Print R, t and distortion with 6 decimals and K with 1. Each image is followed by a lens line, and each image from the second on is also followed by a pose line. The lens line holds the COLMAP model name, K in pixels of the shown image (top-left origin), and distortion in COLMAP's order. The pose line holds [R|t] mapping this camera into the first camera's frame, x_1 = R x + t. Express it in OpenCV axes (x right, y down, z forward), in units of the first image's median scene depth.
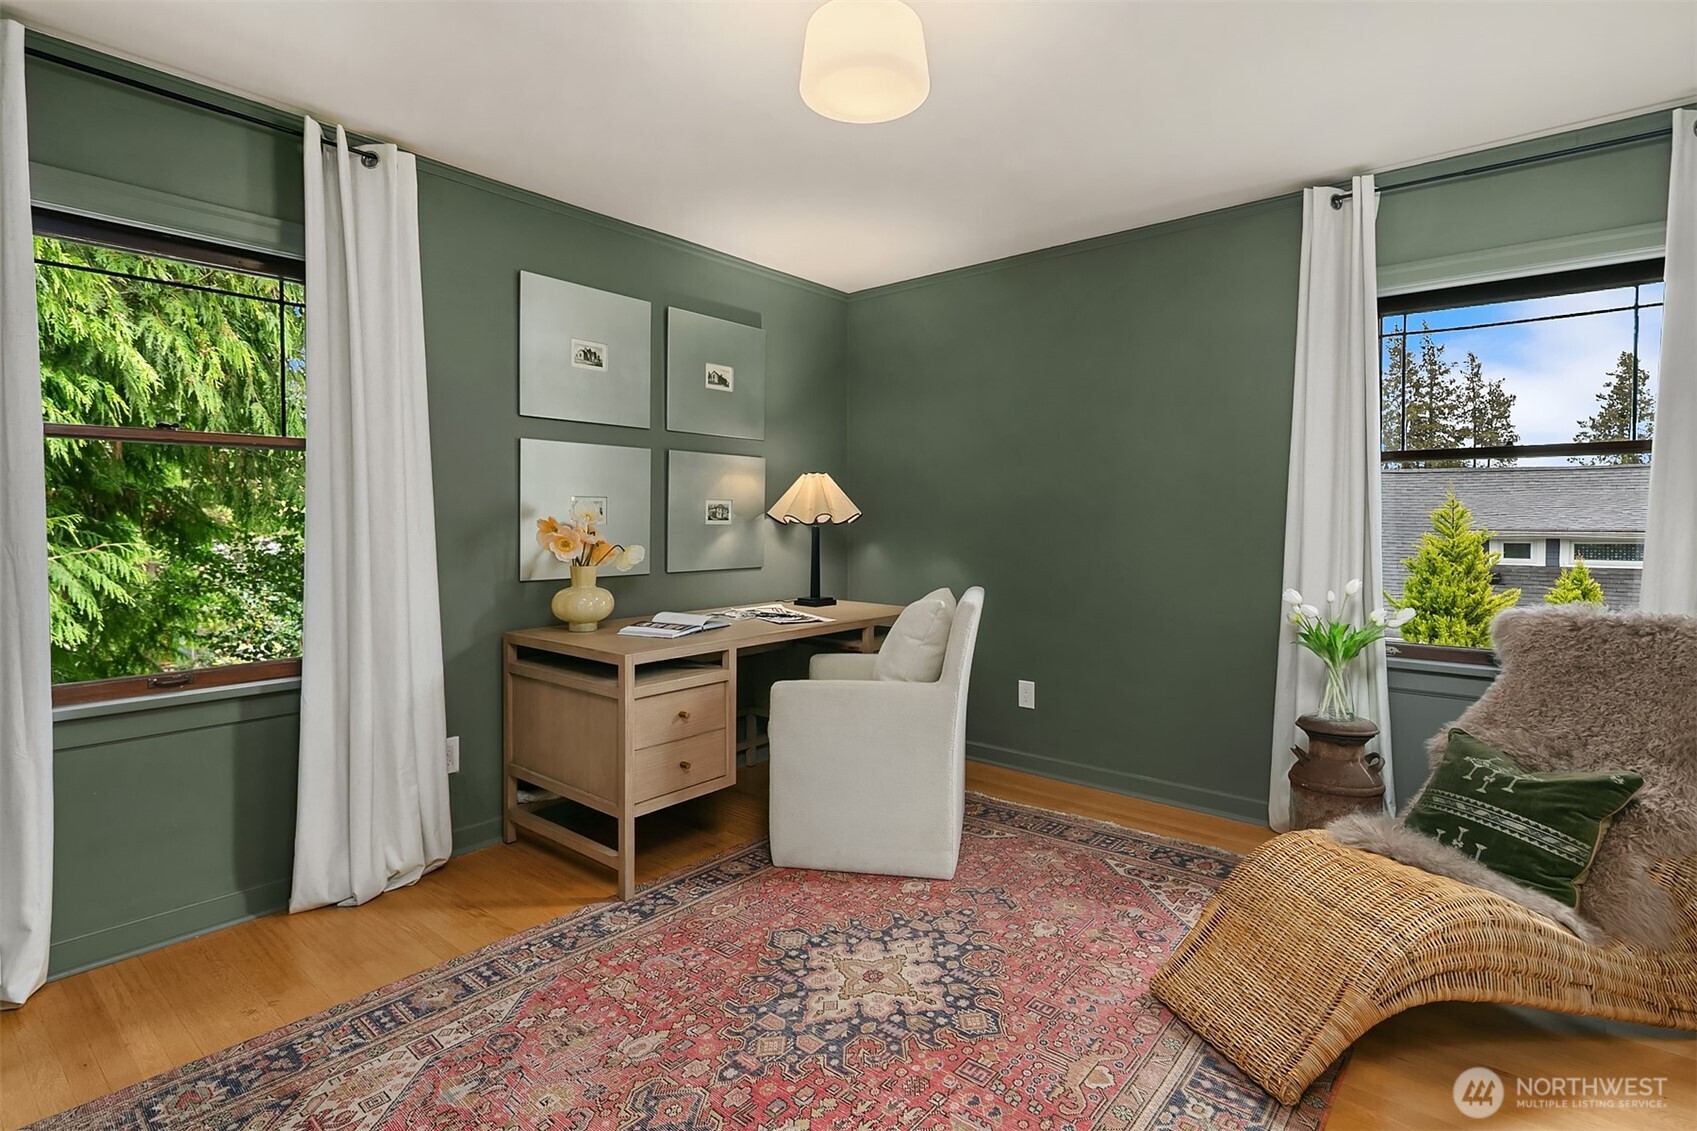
lens RADIAL K [[847.7, 0, 847.5], [0, 847.7, 560.6], [0, 0, 1]] dist [-0.000567, -0.000014]
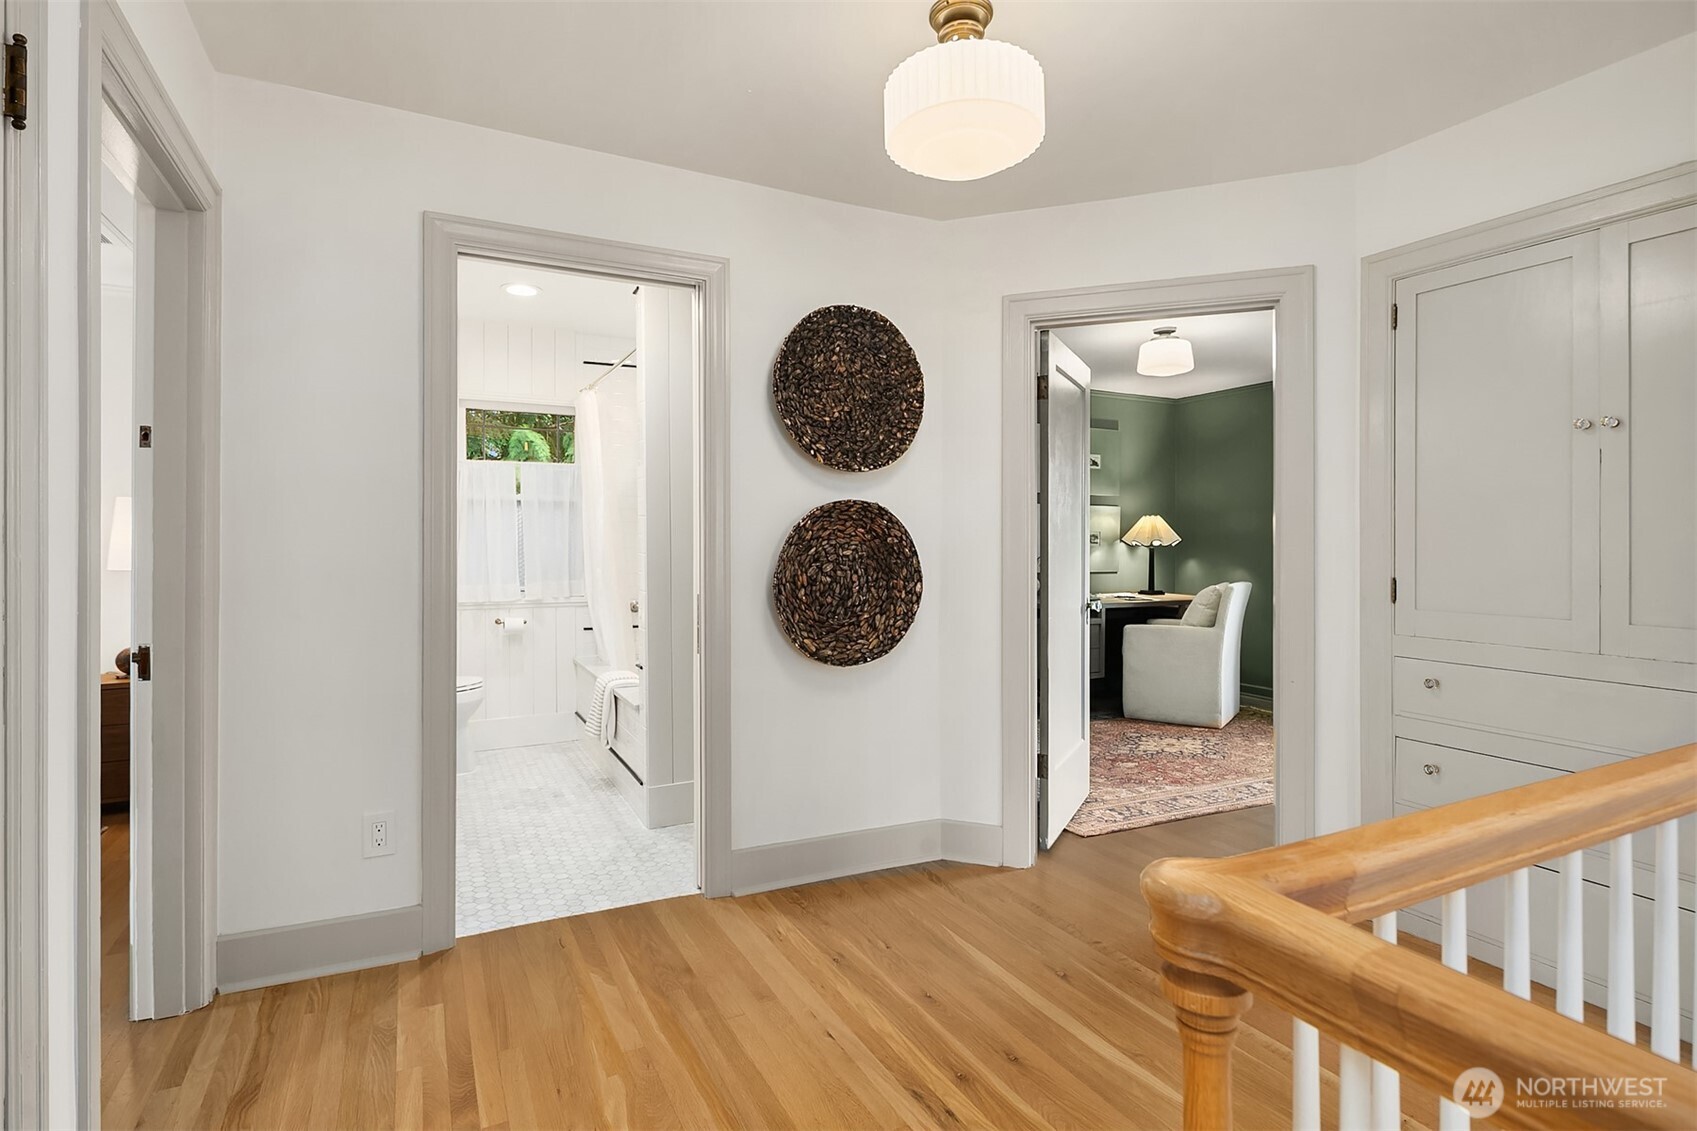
lens RADIAL K [[847.7, 0, 852.0], [0, 847.7, 551.3], [0, 0, 1]] dist [-0.000567, -0.000014]
pose [[0.919417, -0.001355, -0.393281, 0.078556], [-0.010753, 0.999534, -0.028582, 0.021974], [0.393137, 0.030507, 0.918974, -0.802809]]
